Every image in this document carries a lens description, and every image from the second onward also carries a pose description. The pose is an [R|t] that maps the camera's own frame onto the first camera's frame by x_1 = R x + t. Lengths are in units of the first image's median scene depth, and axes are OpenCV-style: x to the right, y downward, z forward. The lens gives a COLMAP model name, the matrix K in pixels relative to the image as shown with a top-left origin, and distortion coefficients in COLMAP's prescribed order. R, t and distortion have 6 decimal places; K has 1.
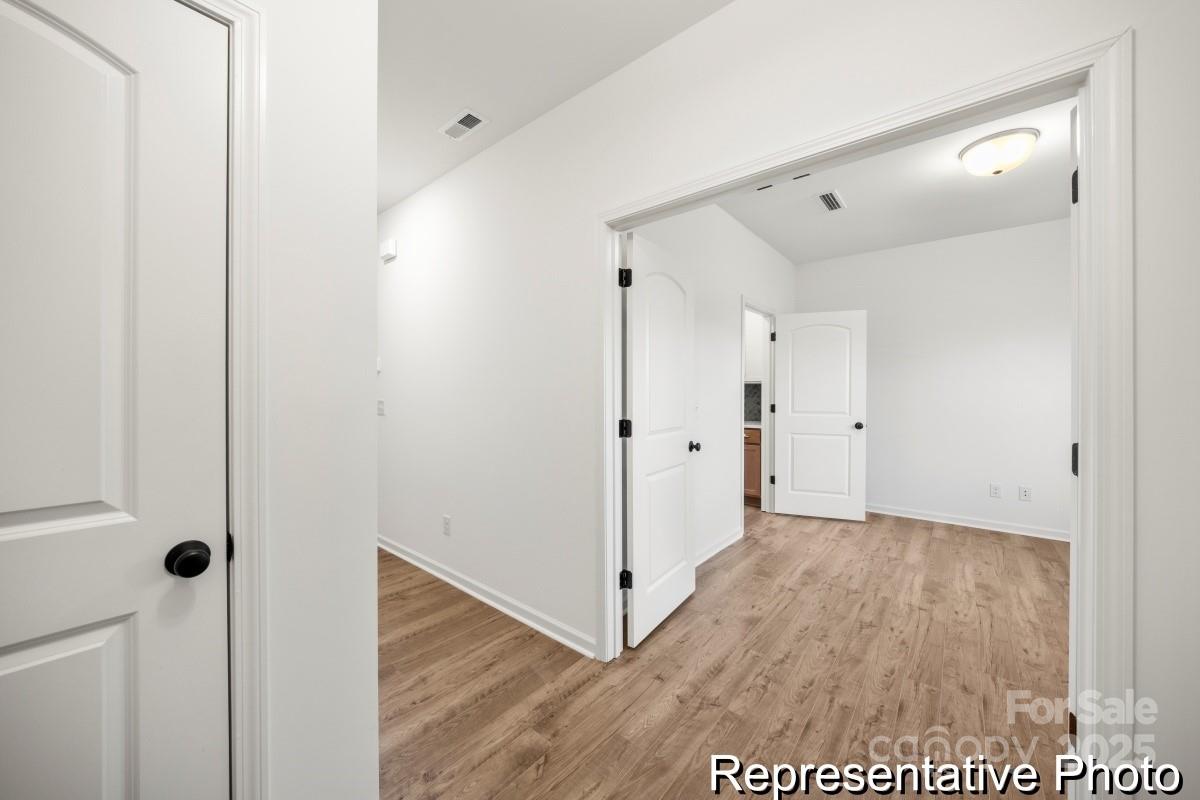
lens RADIAL K [[432.3, 0, 601.5], [0, 432.3, 395.4], [0, 0, 1]] dist [-0.007936, 0.000275]
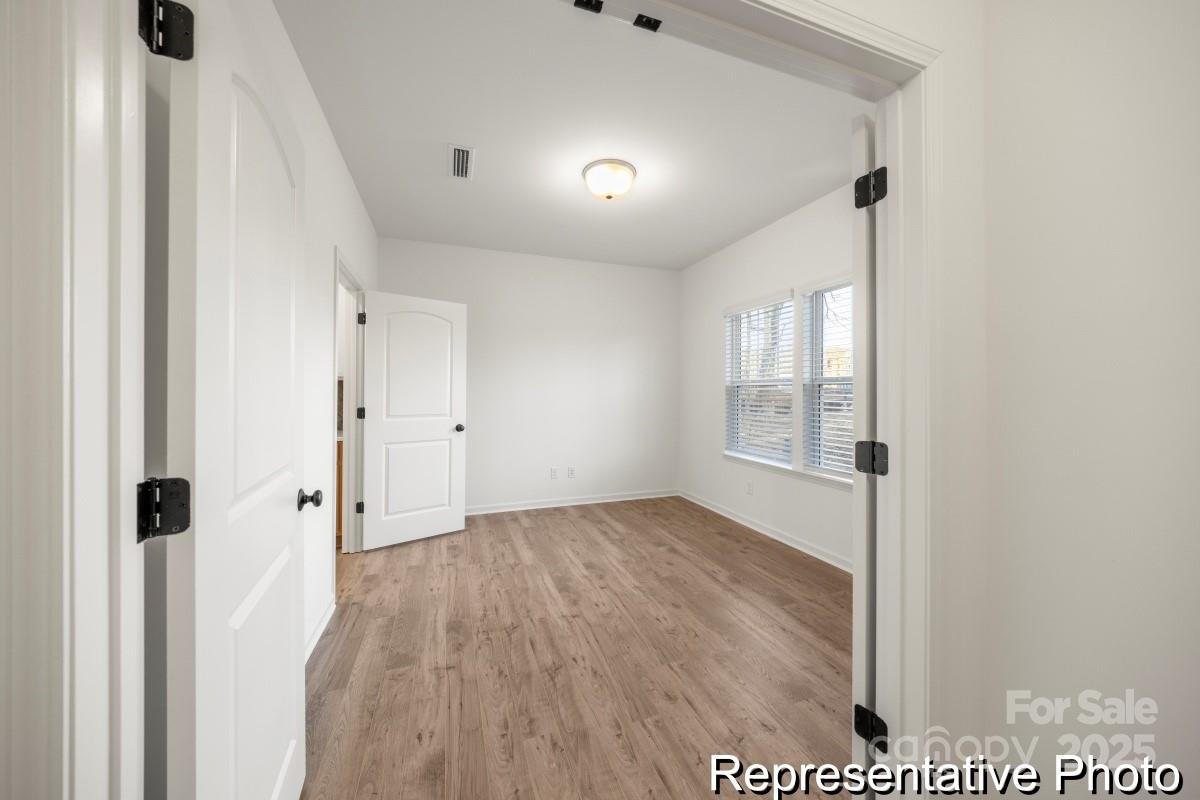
lens RADIAL K [[416.5, 0, 596.1], [0, 416.5, 387.8], [0, 0, 1]] dist [-0.003544, -0.000453]
pose [[0.510930, 0.006247, 0.859600, -0.037602], [0.008787, 0.999883, -0.012490, -0.002684], [-0.859577, 0.013935, 0.510816, 0.519307]]
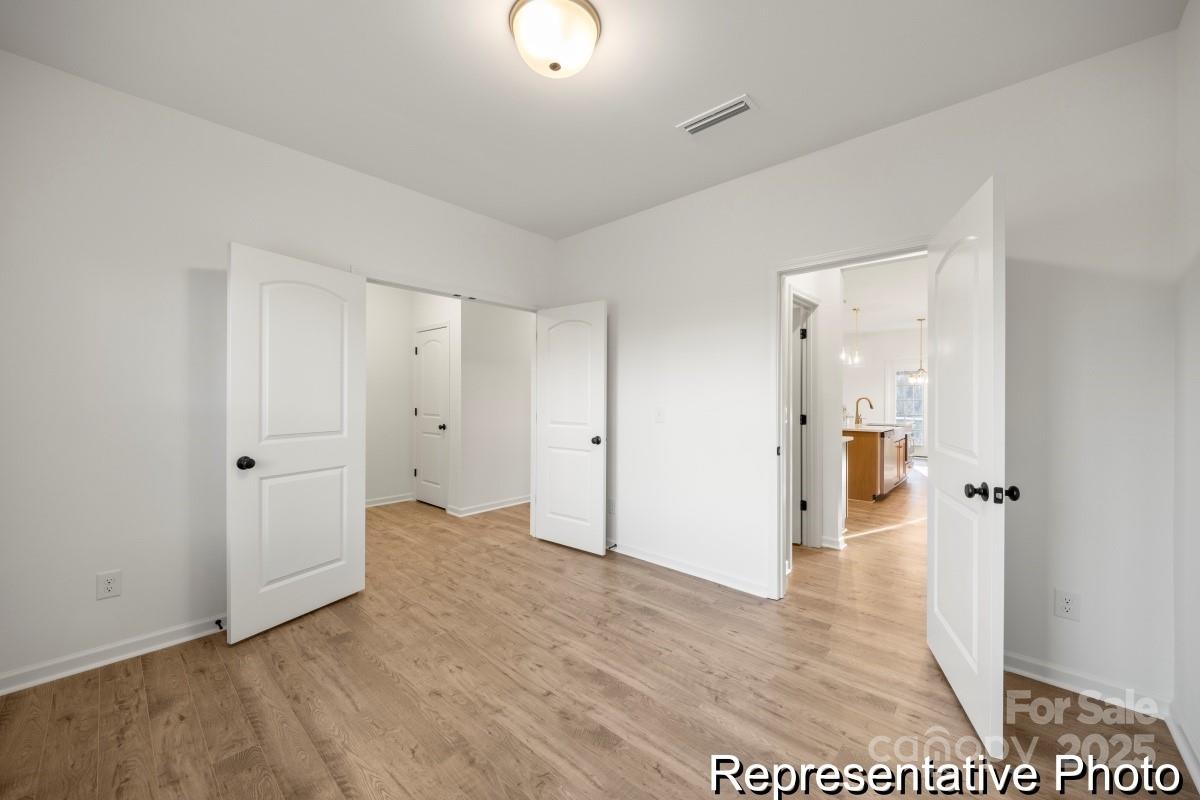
lens RADIAL K [[457.9, 0, 602.2], [0, 457.9, 396.8], [0, 0, 1]] dist [0.001774, -0.000299]
pose [[-0.046862, -0.003407, -0.998896, 1.825696], [-0.014278, 0.999894, -0.002740, -0.010954], [0.998799, 0.014134, -0.046906, 1.237361]]
